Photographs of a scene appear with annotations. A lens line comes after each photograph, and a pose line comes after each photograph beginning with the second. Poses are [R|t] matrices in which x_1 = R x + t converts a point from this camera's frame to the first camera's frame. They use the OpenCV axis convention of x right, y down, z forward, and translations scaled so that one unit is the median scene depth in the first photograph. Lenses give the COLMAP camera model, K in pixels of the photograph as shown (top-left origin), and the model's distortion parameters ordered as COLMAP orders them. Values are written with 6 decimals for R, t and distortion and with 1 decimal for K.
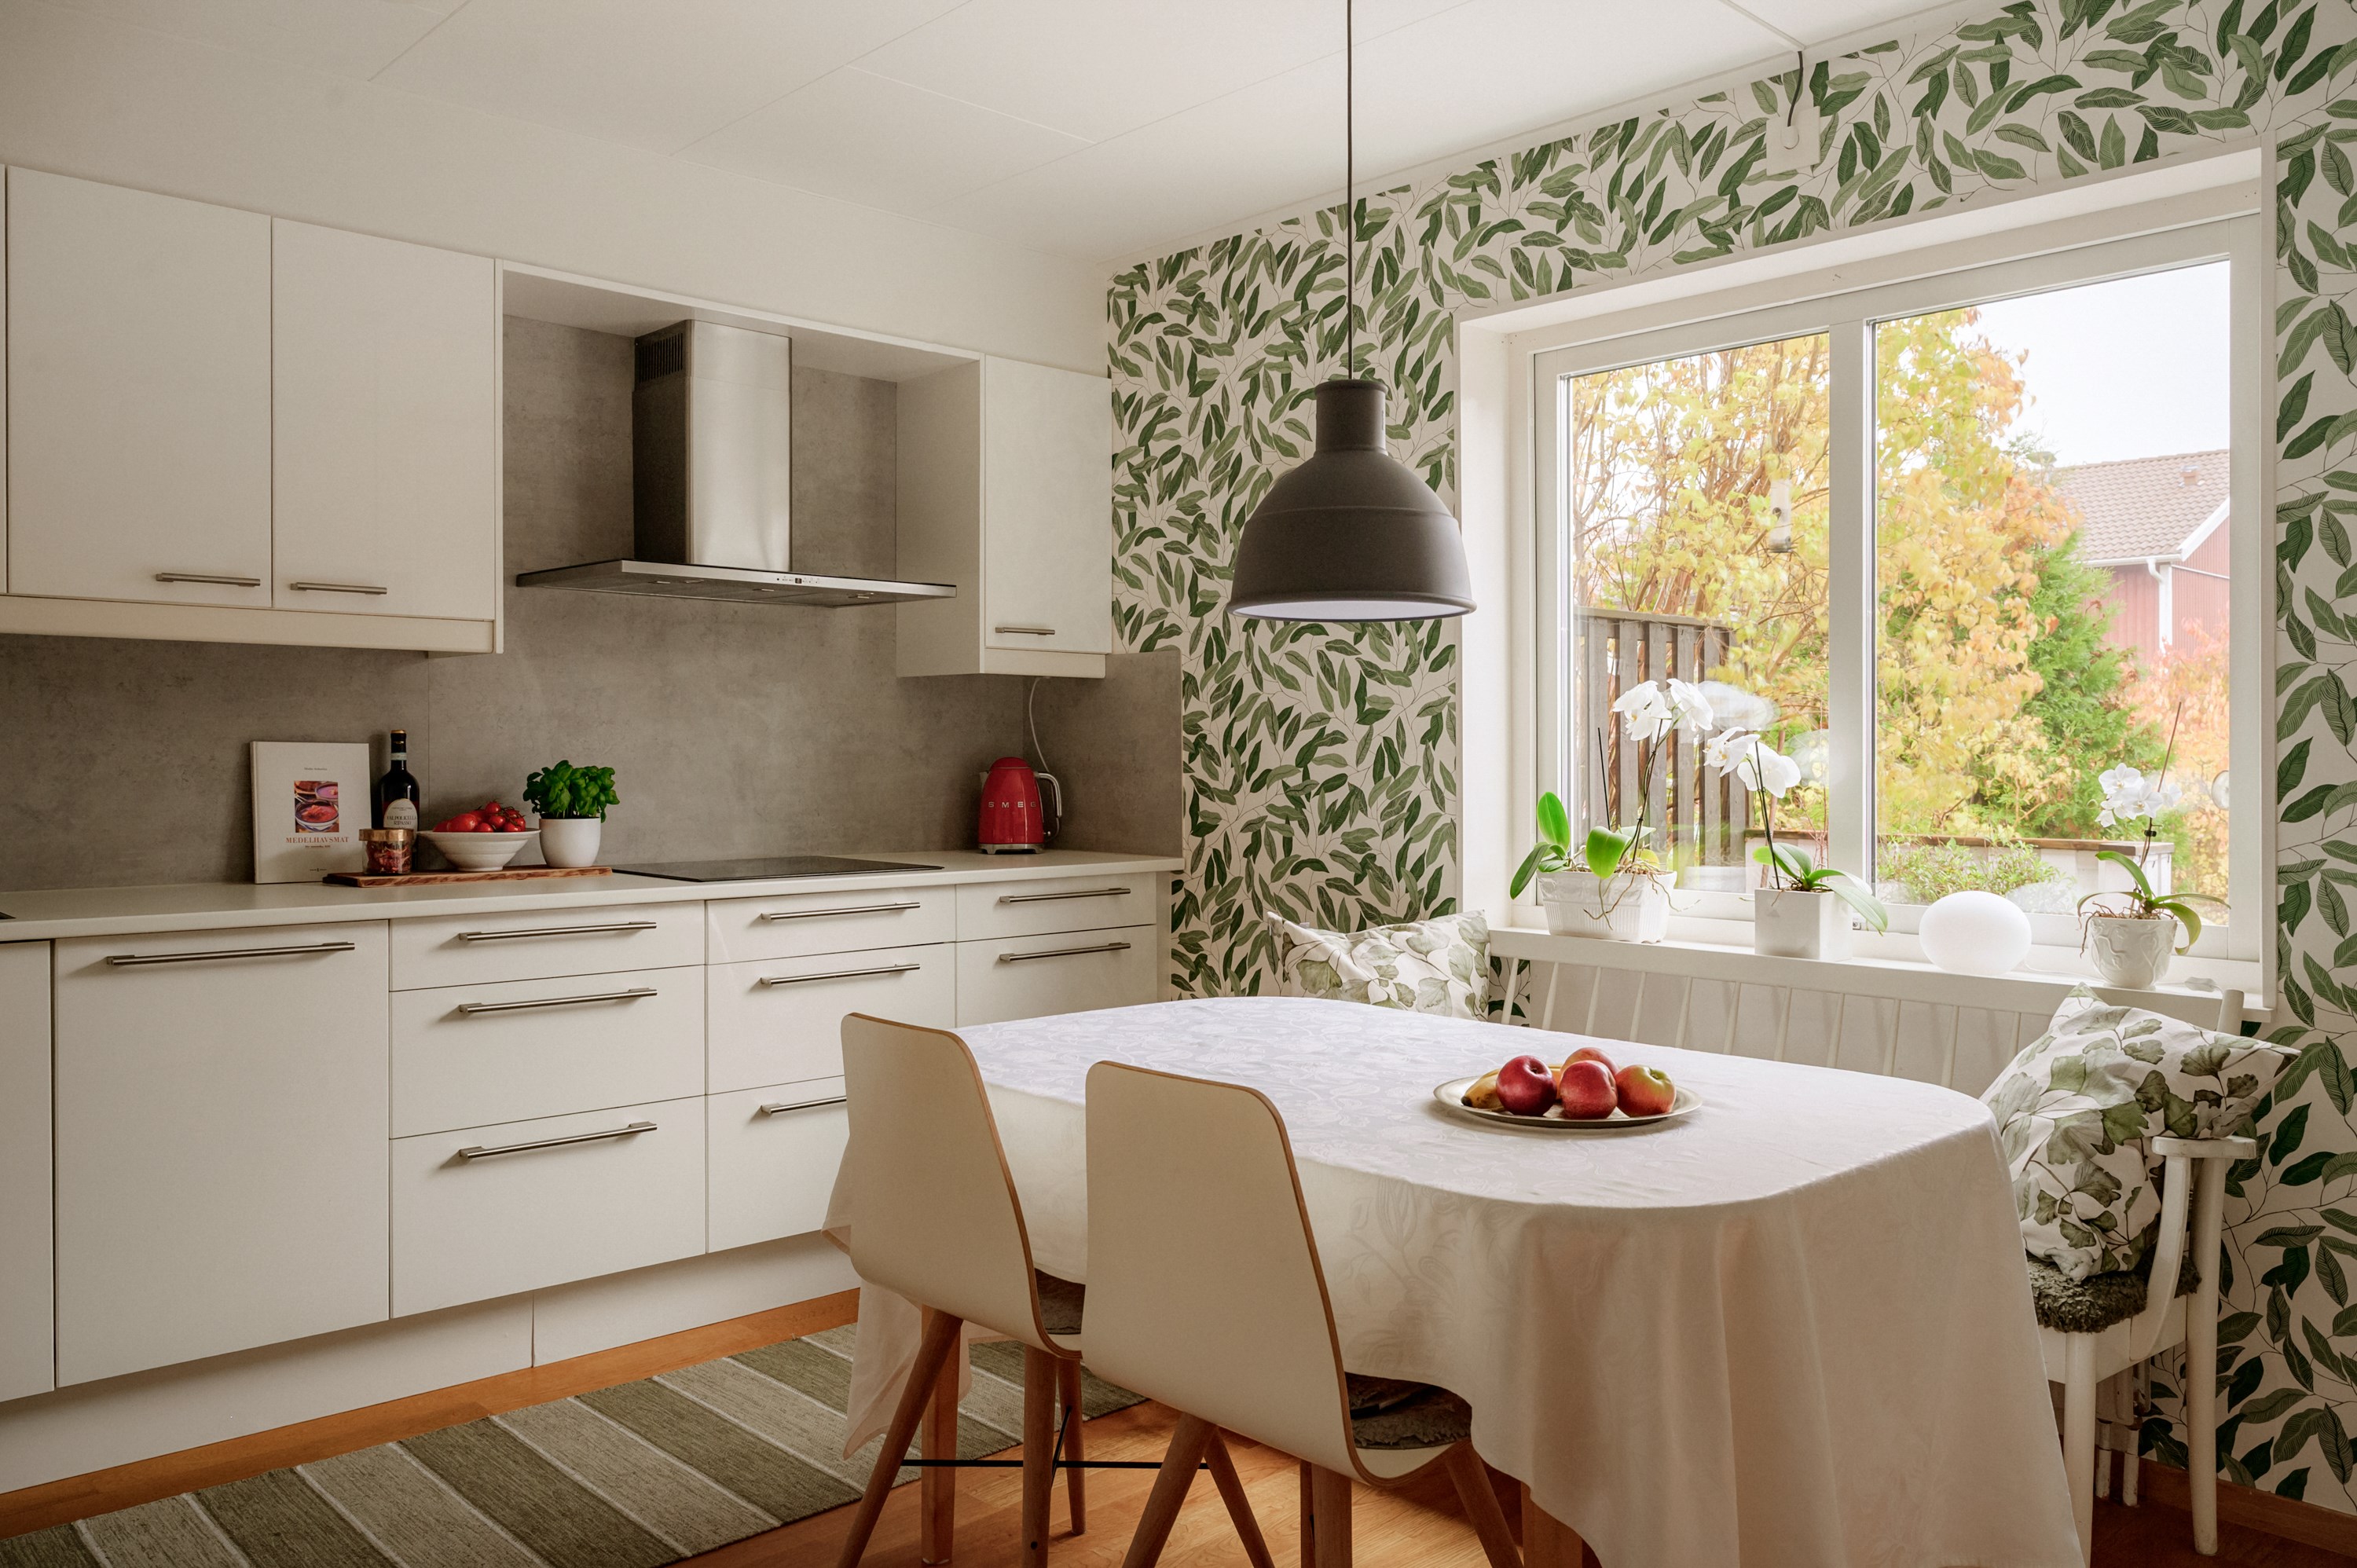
lens RADIAL K [[1801.7, 0, 1179.1], [0, 1801.7, 755.5], [0, 0, 1]] dist [-0.006112, 0.000157]
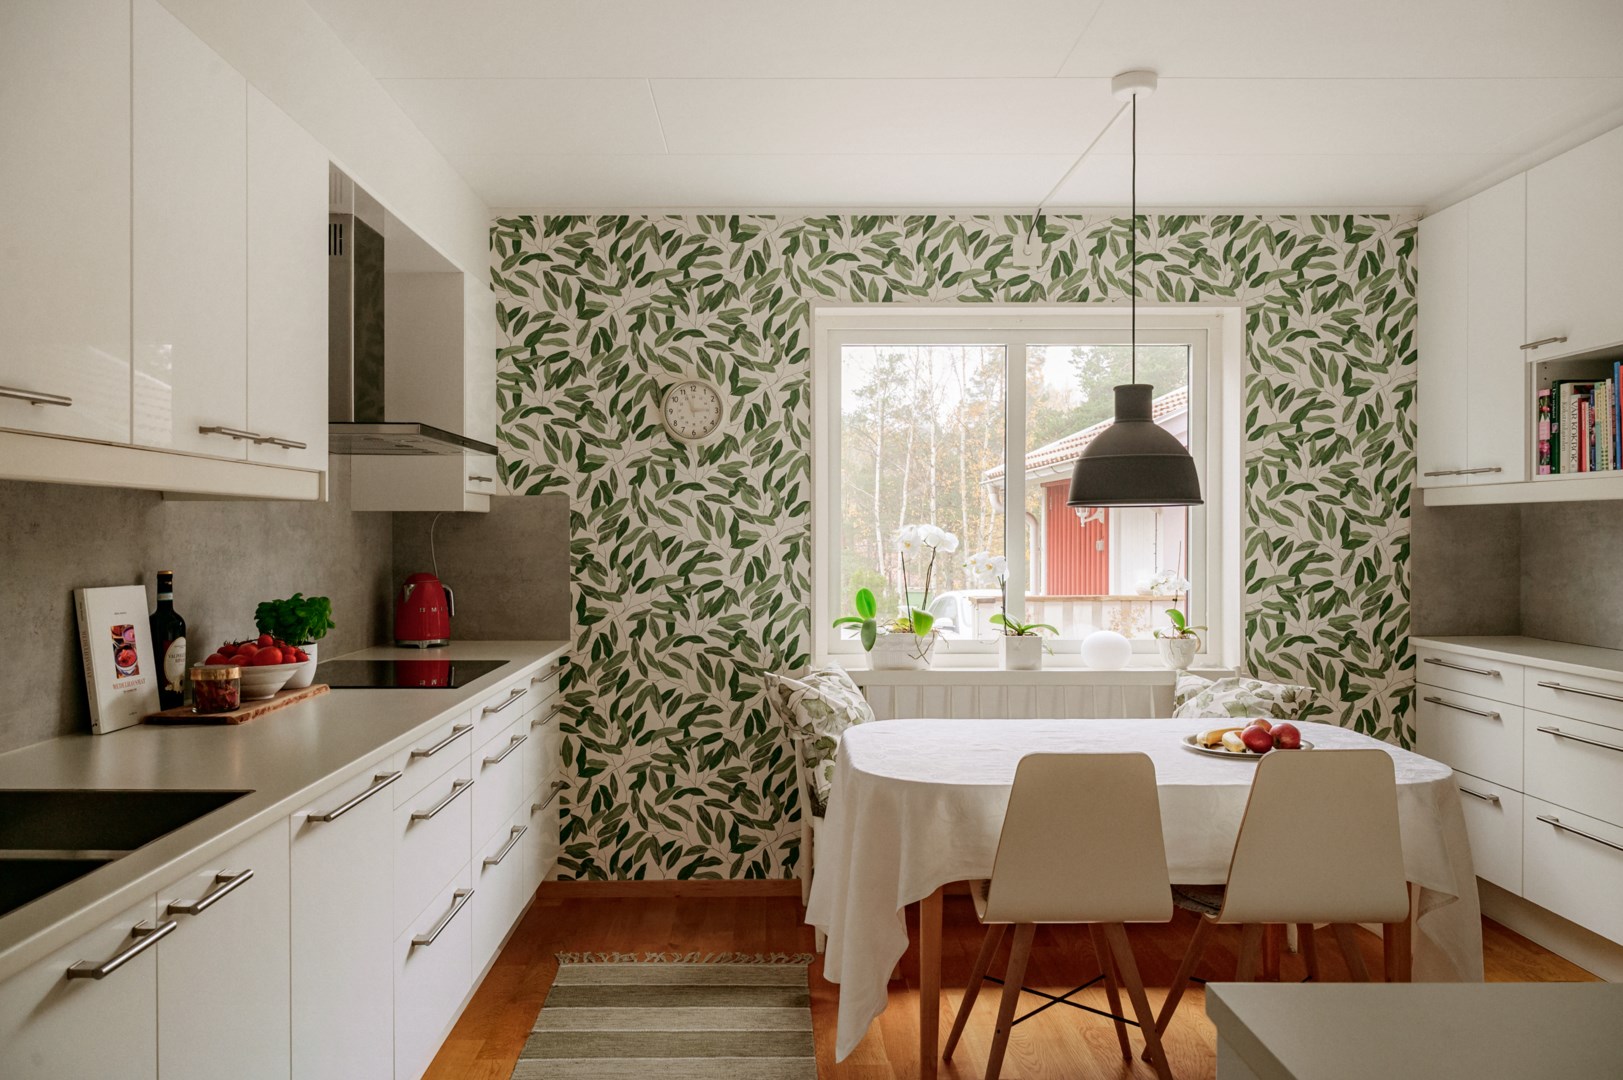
lens RADIAL K [[1211.8, 0, 811.5], [0, 1211.8, 540.0], [0, 0, 1]] dist [-0.010361, -0.001974]
pose [[0.671348, -0.008667, 0.741091, -0.662824], [0.004516, 0.999961, 0.007603, -0.033677], [-0.741128, -0.001757, 0.671361, 0.245474]]
